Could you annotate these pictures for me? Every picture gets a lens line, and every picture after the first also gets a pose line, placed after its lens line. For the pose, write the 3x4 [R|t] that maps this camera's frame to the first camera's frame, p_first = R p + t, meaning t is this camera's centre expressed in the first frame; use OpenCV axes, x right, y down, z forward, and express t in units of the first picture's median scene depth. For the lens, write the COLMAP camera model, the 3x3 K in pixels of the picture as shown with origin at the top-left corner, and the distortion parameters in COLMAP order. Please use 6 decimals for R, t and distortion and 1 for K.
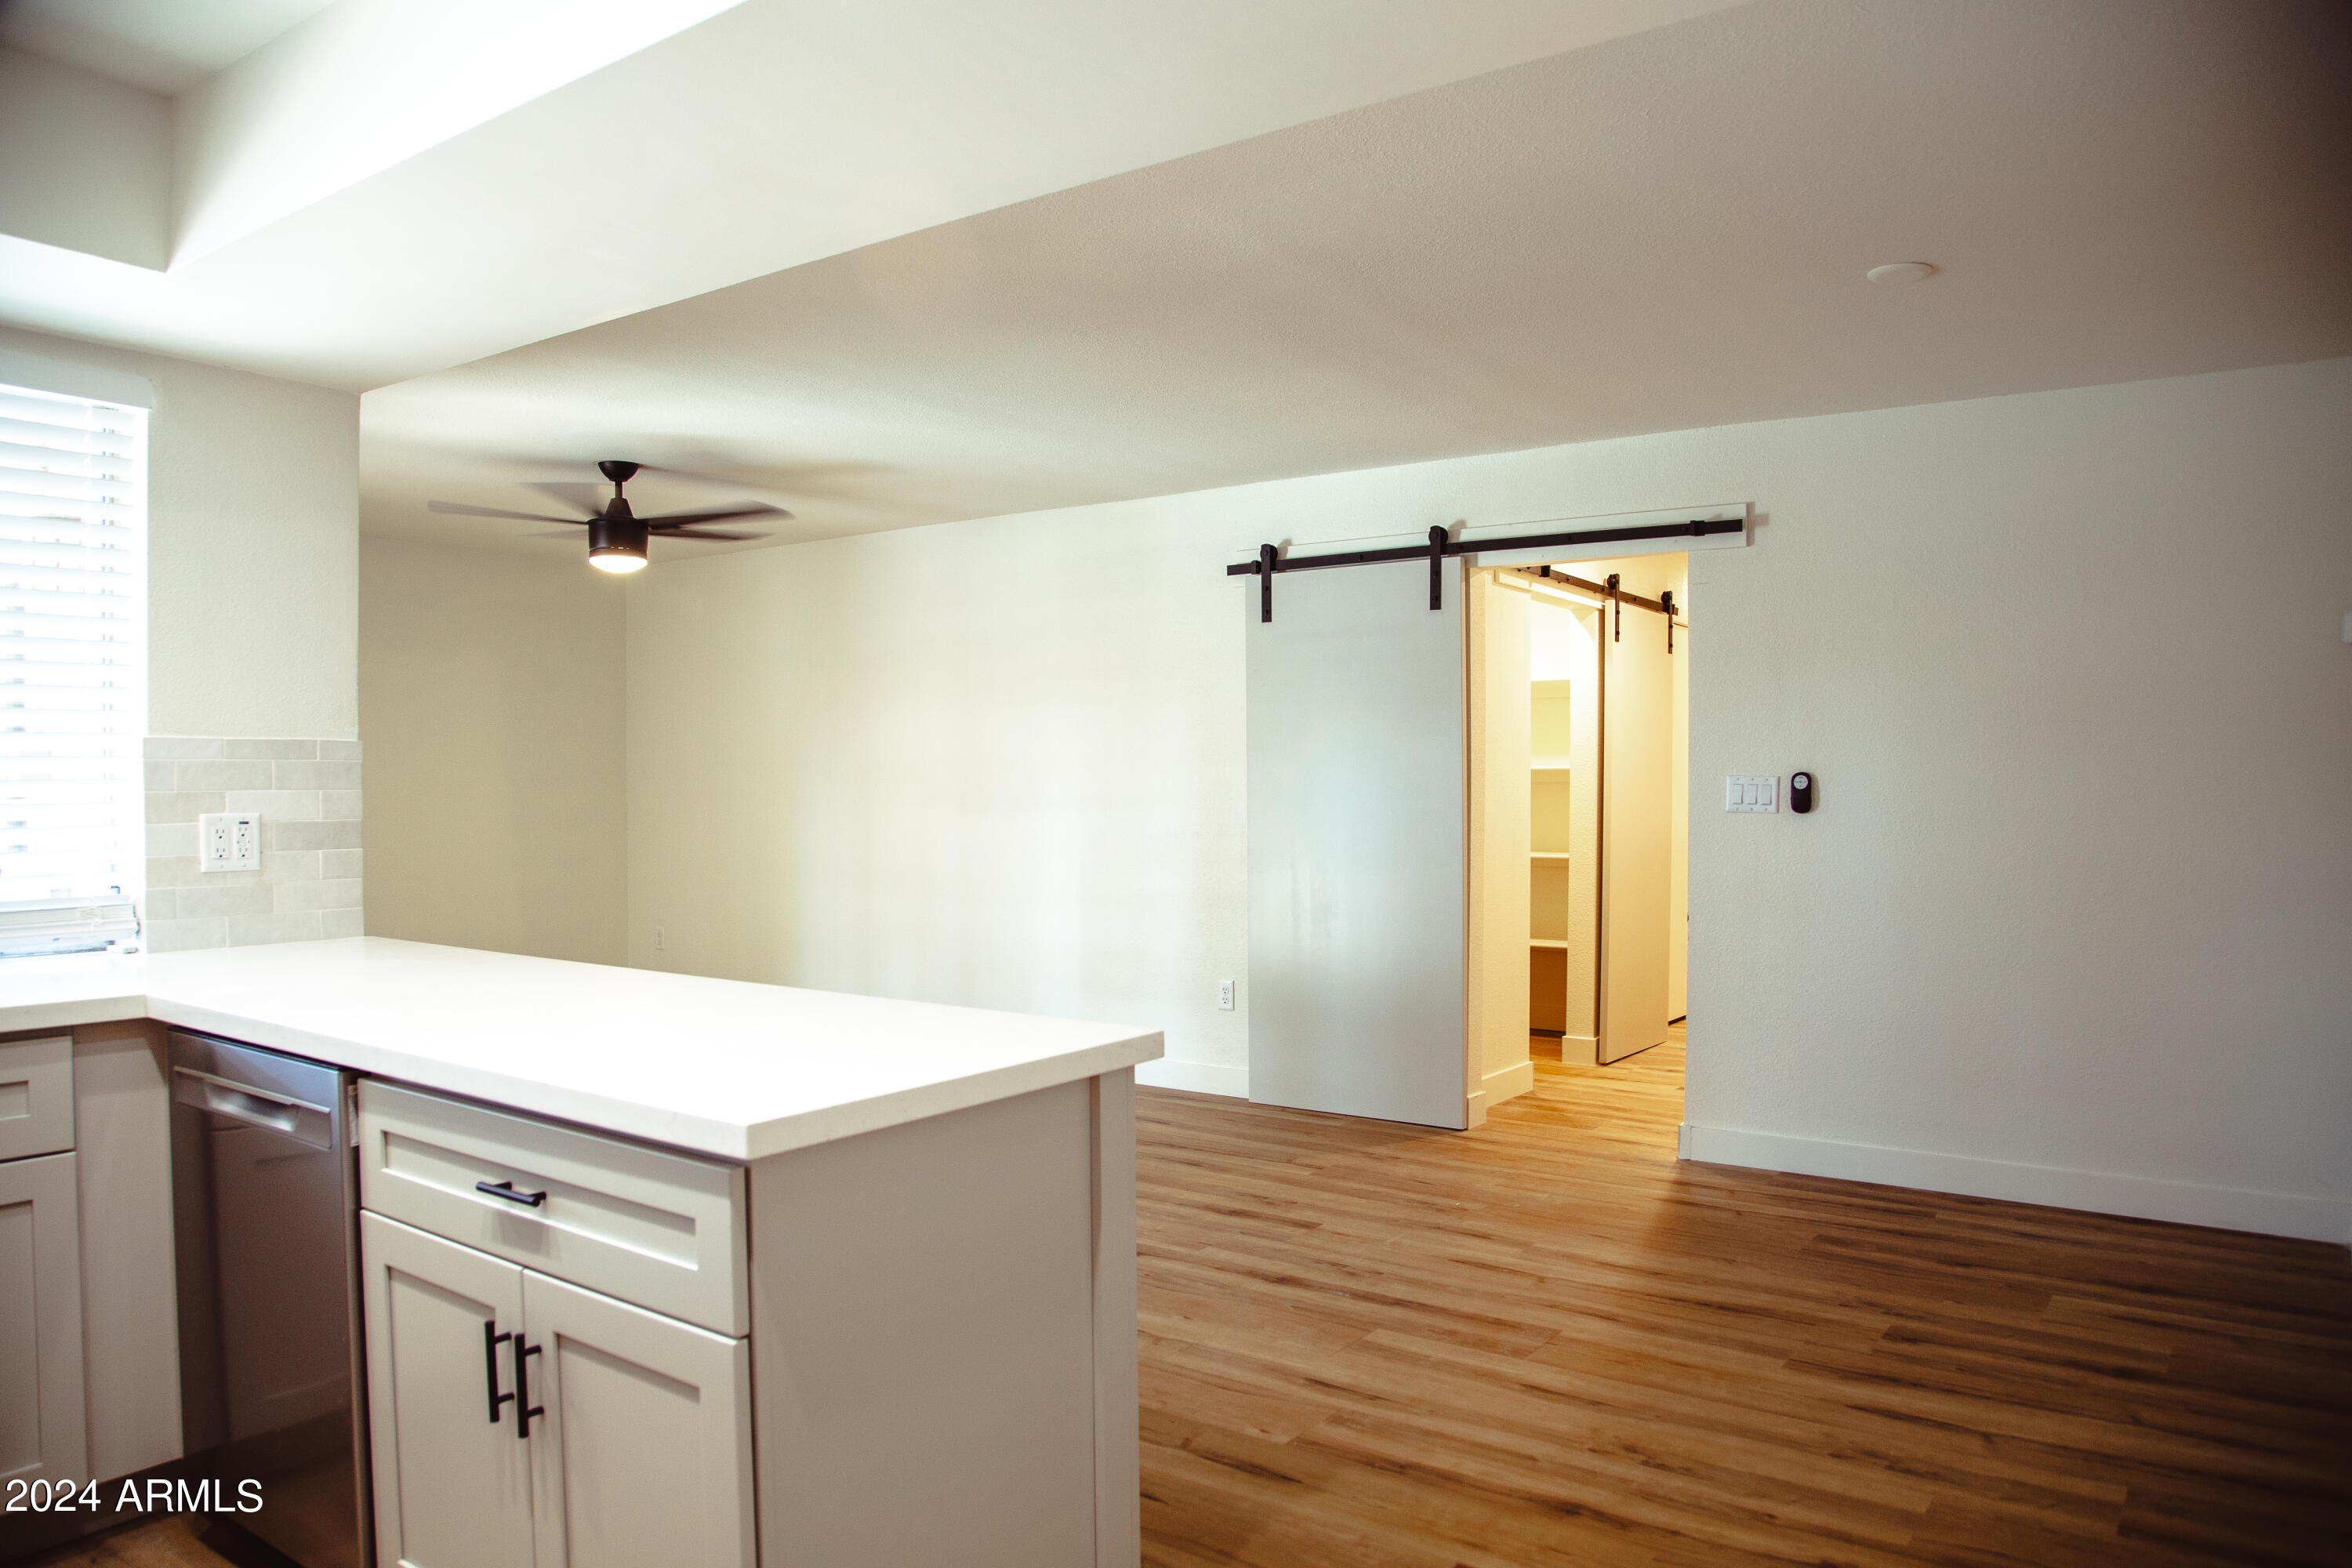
lens RADIAL K [[1616.2, 0, 1182.0], [0, 1616.2, 797.0], [0, 0, 1]] dist [-0.117759, 0.062815]
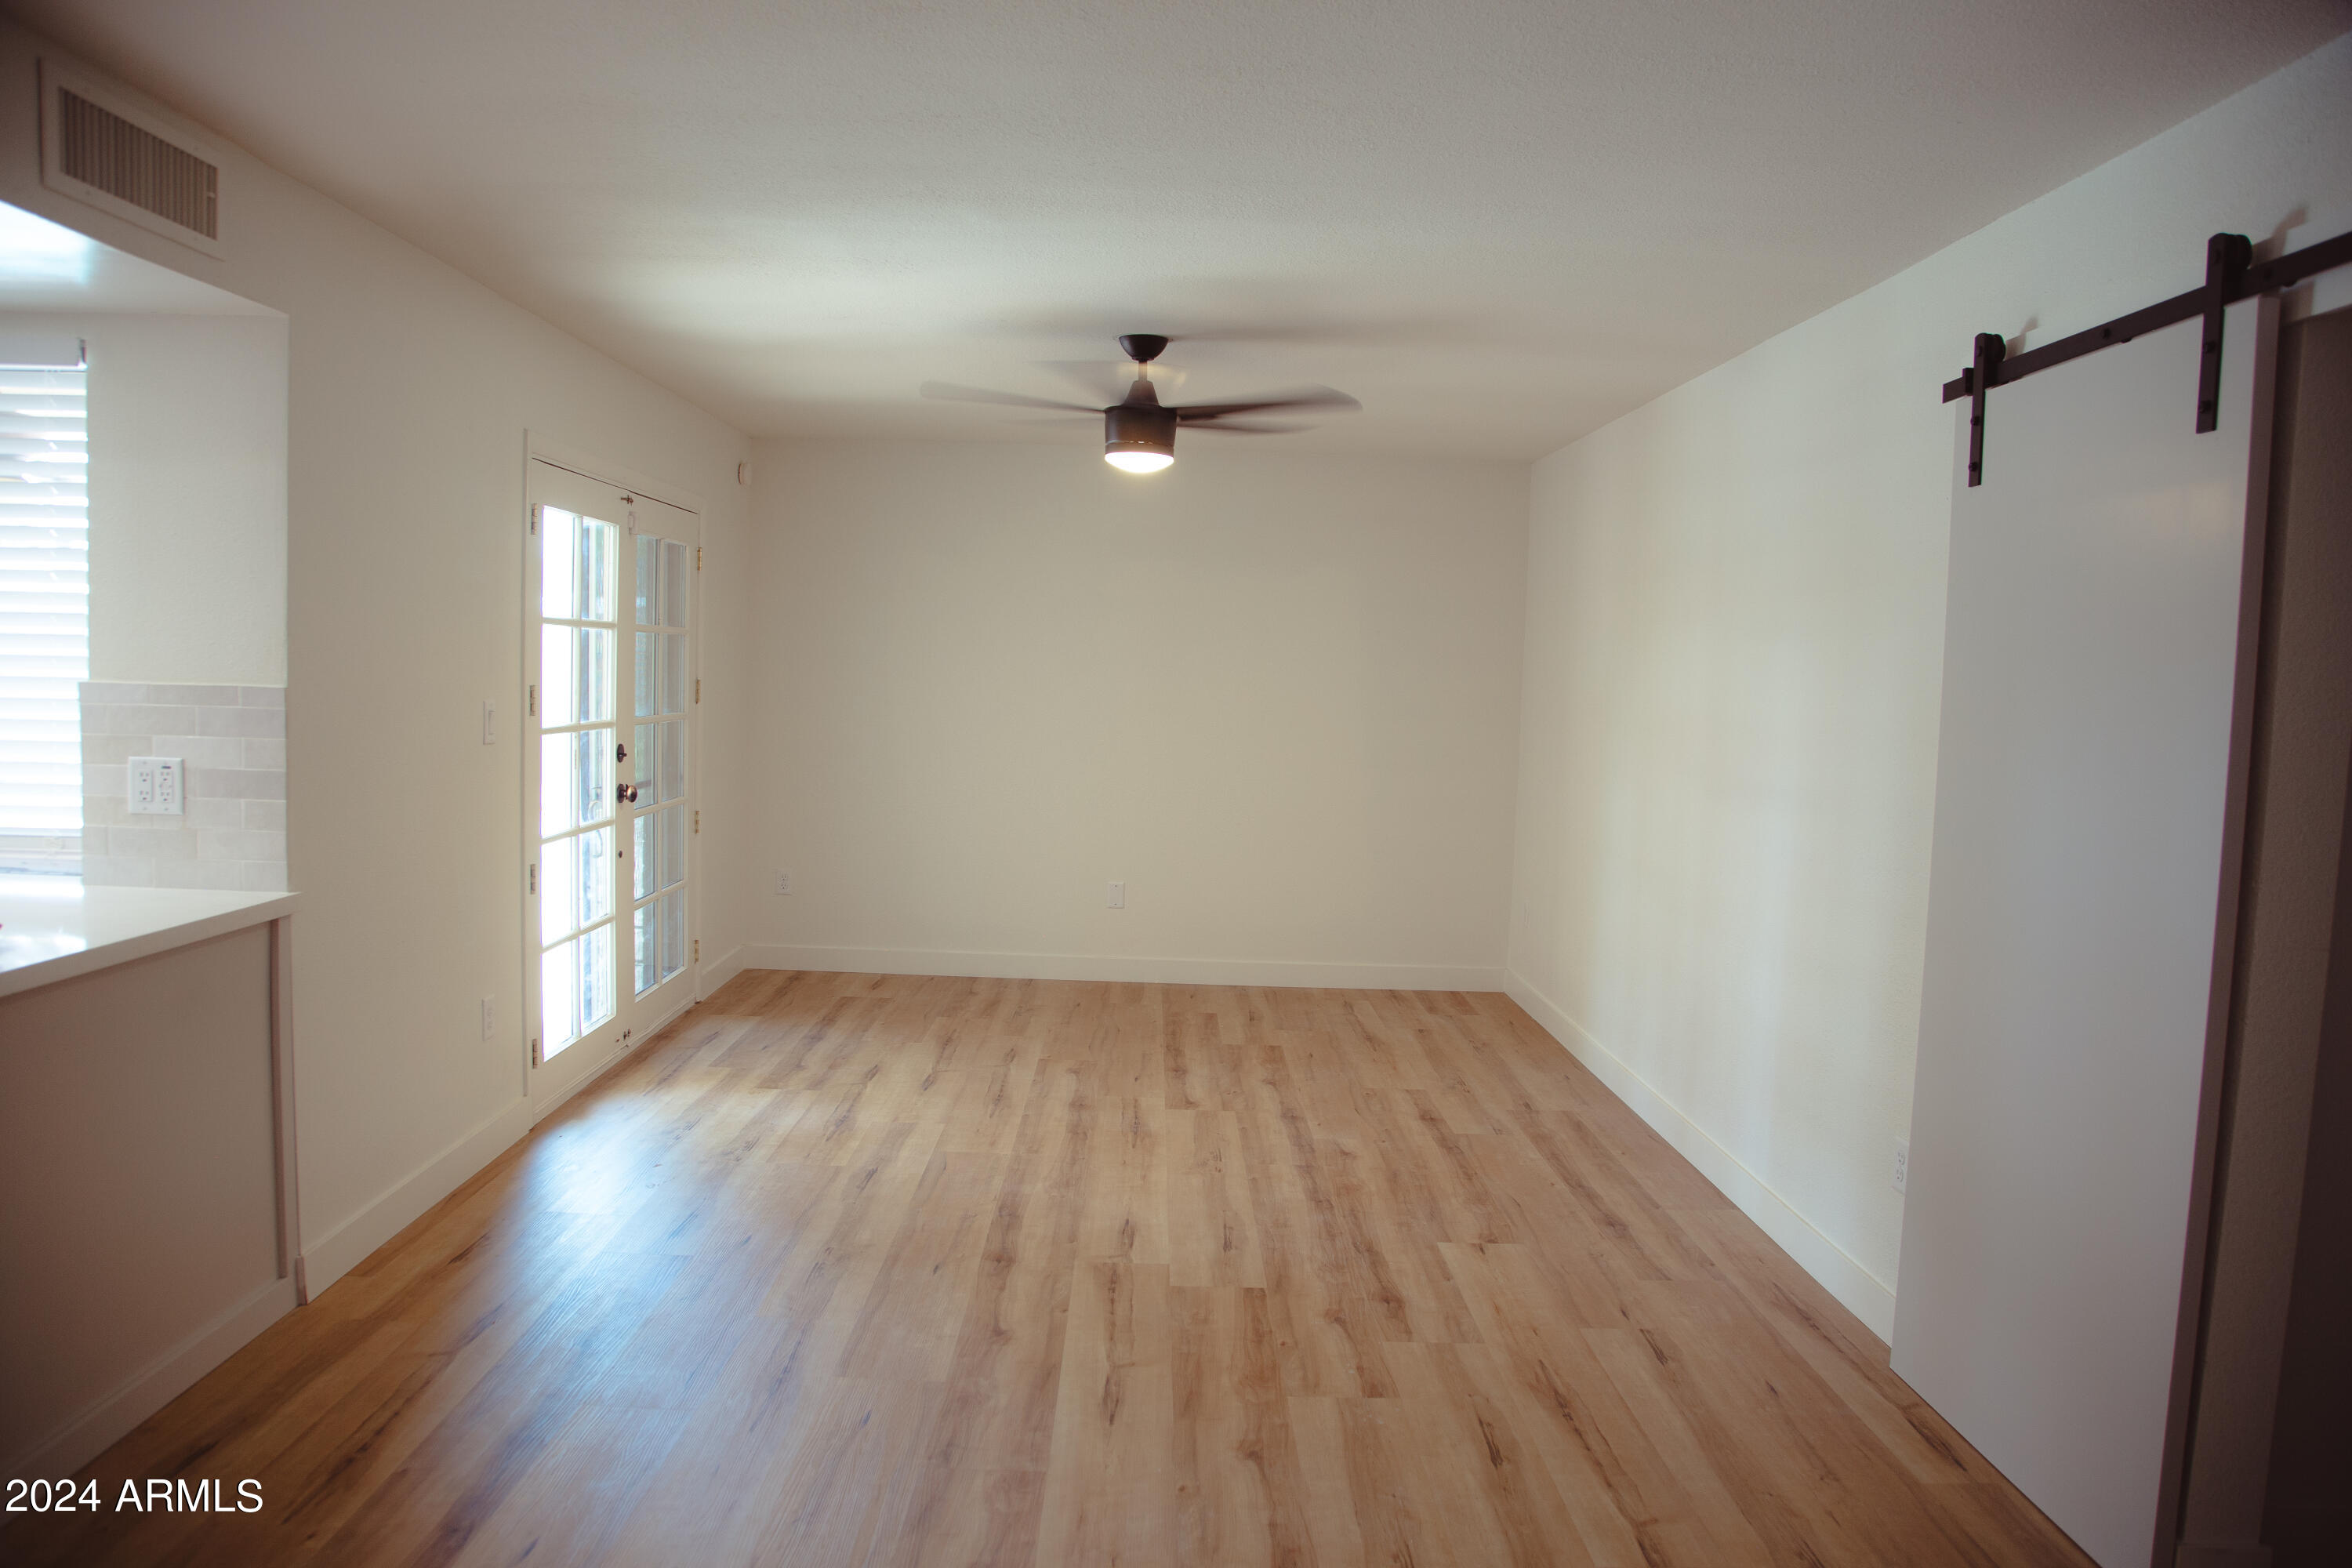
lens RADIAL K [[1611.3, 0, 1159.7], [0, 1611.3, 800.7], [0, 0, 1]] dist [-0.121884, 0.065746]
pose [[0.589745, 0.086103, -0.802987, 0.487376], [-0.041833, 0.996222, 0.076100, -0.054210], [0.806506, -0.011288, 0.591119, 0.770531]]
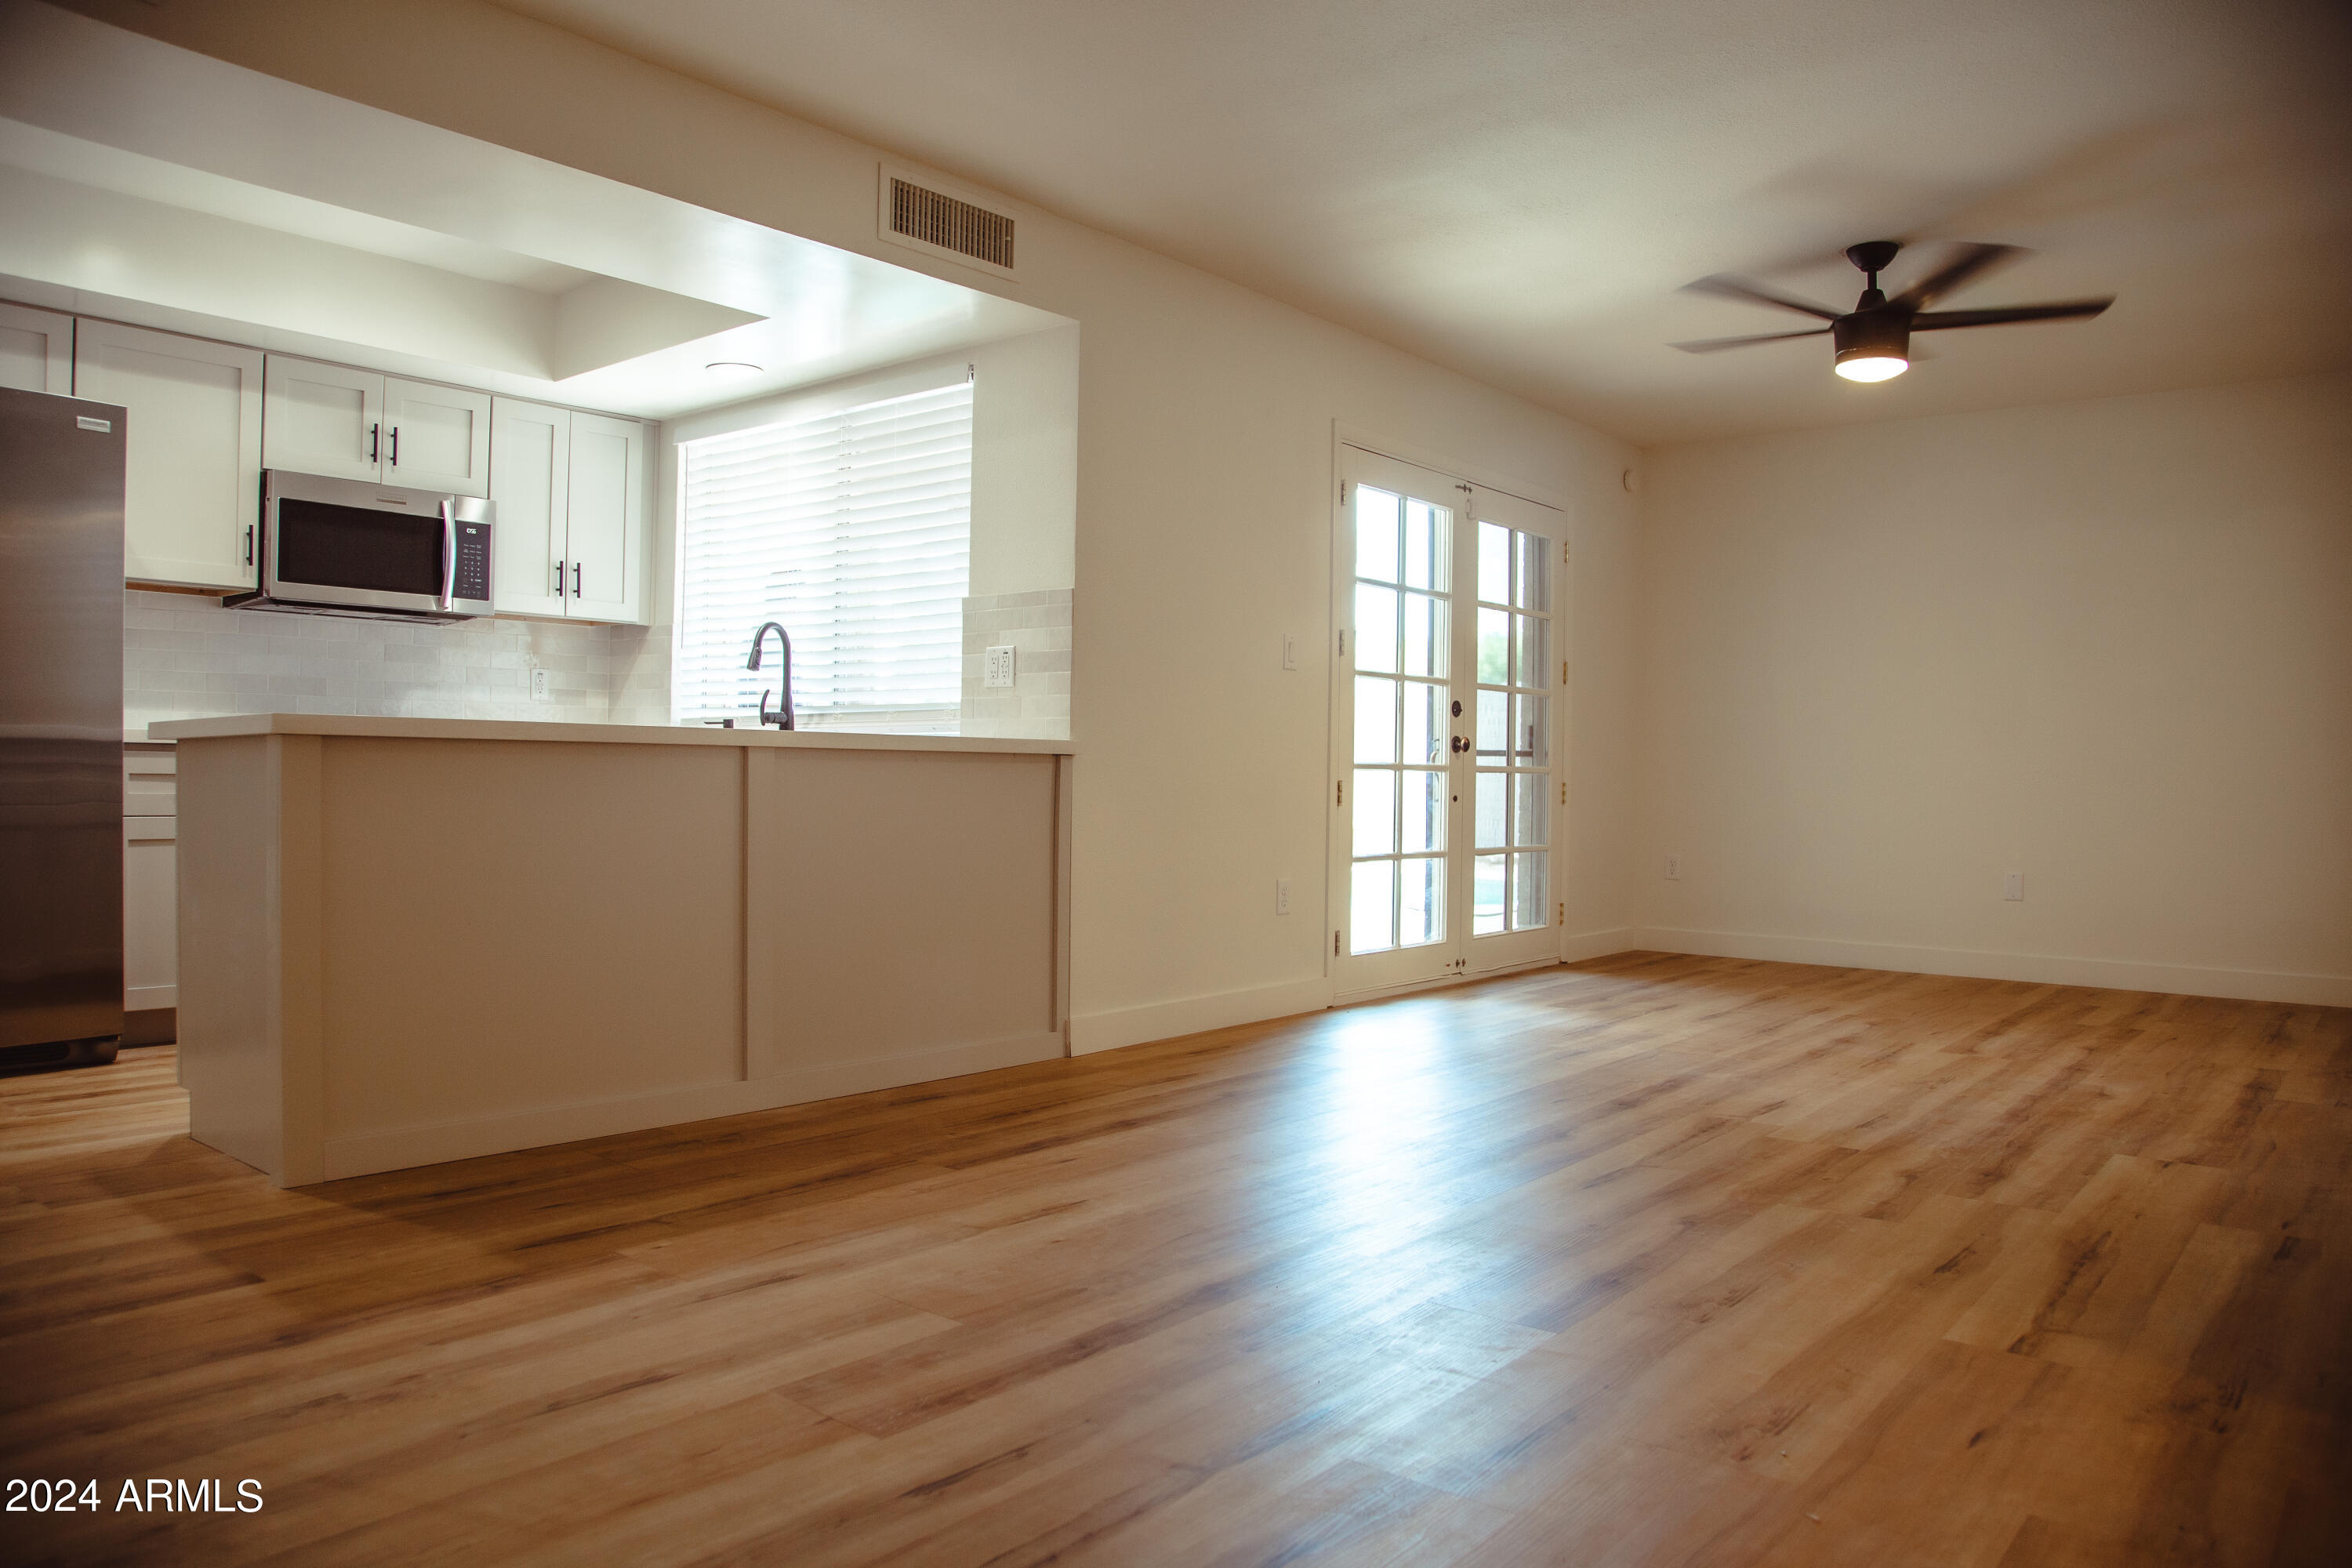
lens RADIAL K [[1611.3, 0, 1159.7], [0, 1611.3, 800.7], [0, 0, 1]] dist [-0.121884, 0.065746]
pose [[-0.074072, 0.017632, -0.997097, 0.703621], [-0.025490, 0.999484, 0.019568, 0.098587], [0.996927, 0.026865, -0.073584, 1.040534]]
